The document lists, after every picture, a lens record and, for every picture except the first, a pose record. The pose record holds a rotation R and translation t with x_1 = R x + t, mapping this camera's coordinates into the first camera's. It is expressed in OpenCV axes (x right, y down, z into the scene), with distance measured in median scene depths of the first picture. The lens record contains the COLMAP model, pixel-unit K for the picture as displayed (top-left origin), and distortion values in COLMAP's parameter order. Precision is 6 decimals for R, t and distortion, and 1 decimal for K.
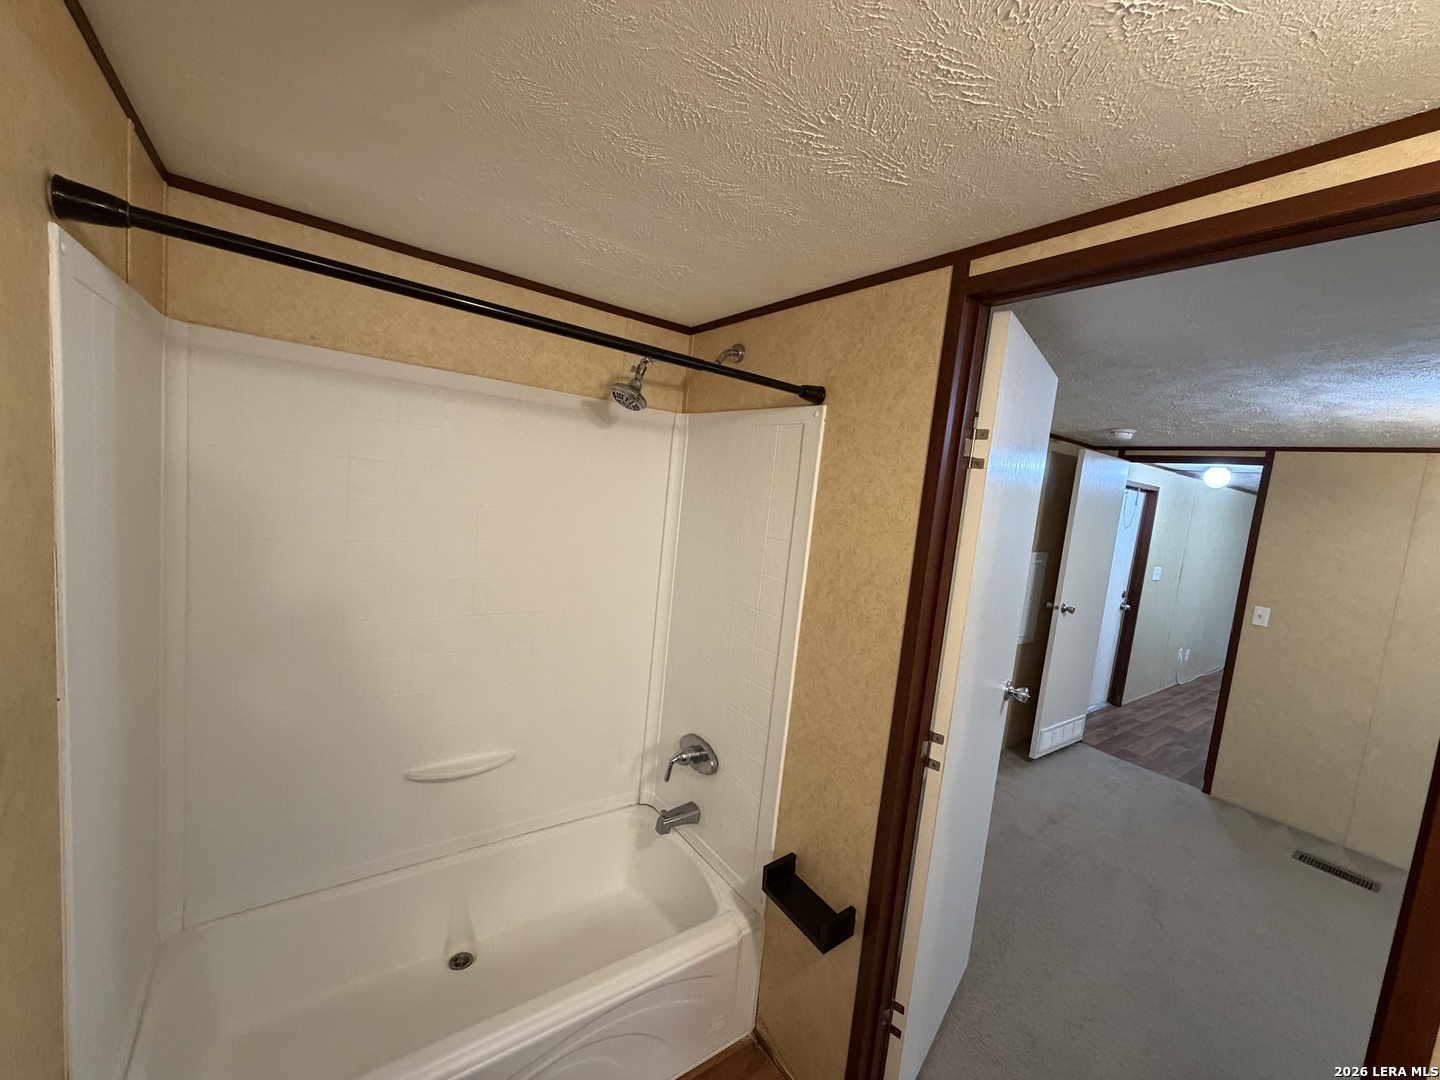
lens RADIAL K [[577.8, 0, 719.0], [0, 577.8, 541.2], [0, 0, 1]] dist [-0.000047, 0.000054]
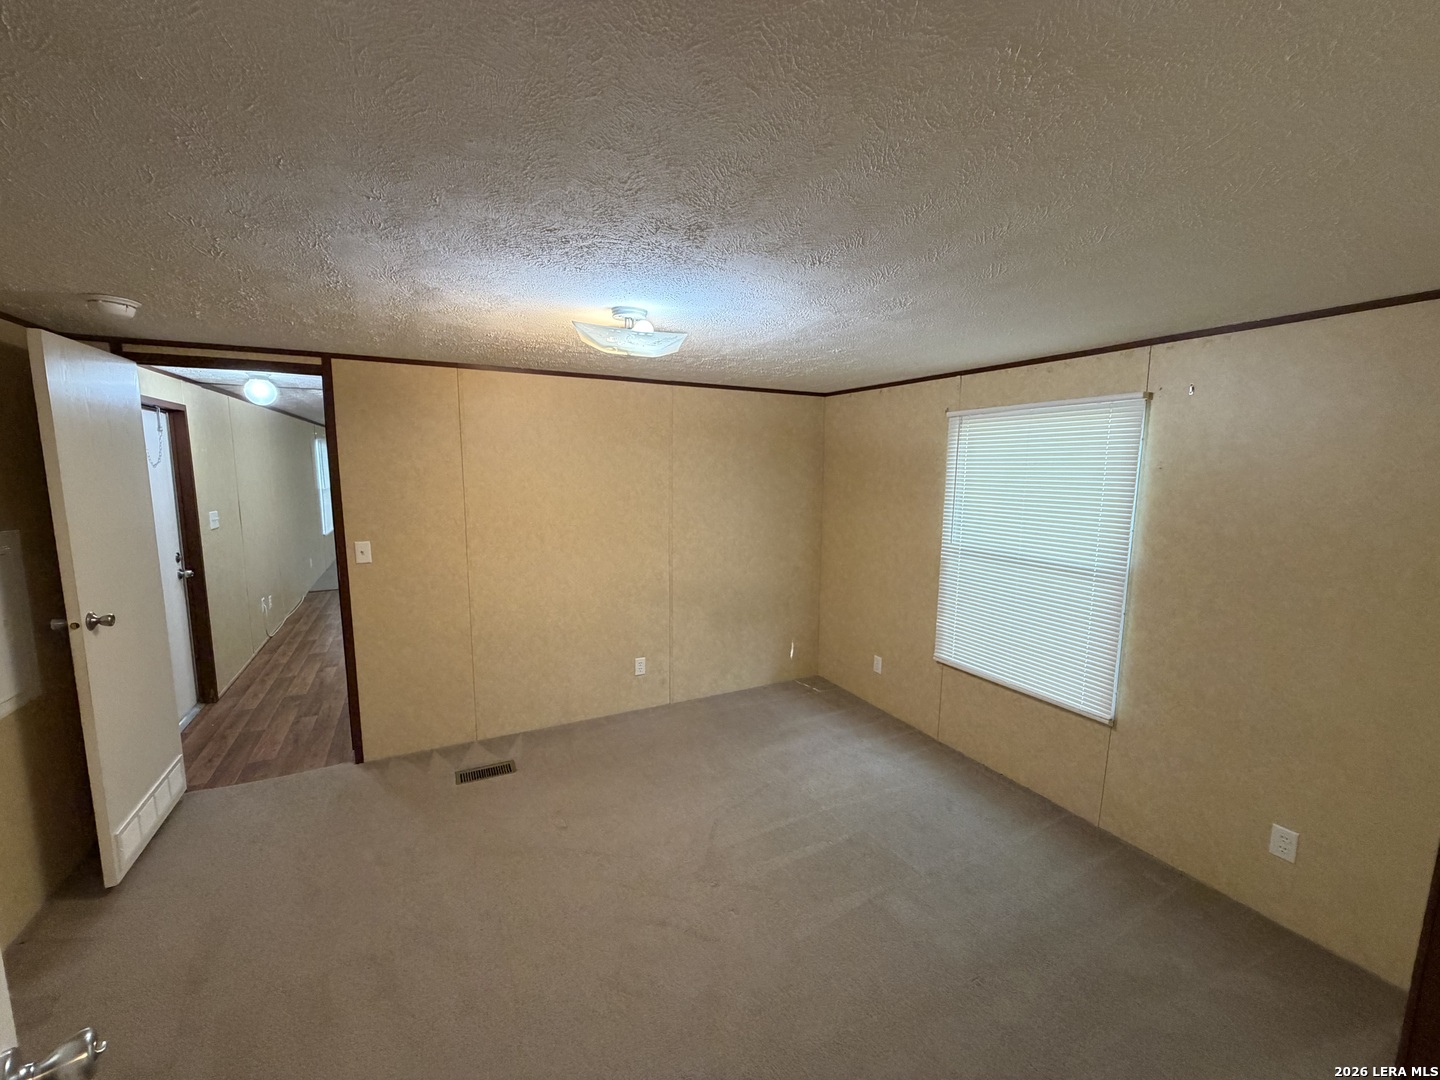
lens RADIAL K [[577.8, 0, 713.7], [0, 577.8, 541.2], [0, 0, 1]] dist [-0.000047, 0.000054]
pose [[0.164695, -0.230123, 0.959124, 0.159151], [0.105500, 0.970934, 0.214841, -0.016508], [-0.980686, 0.065804, 0.184186, 0.270132]]
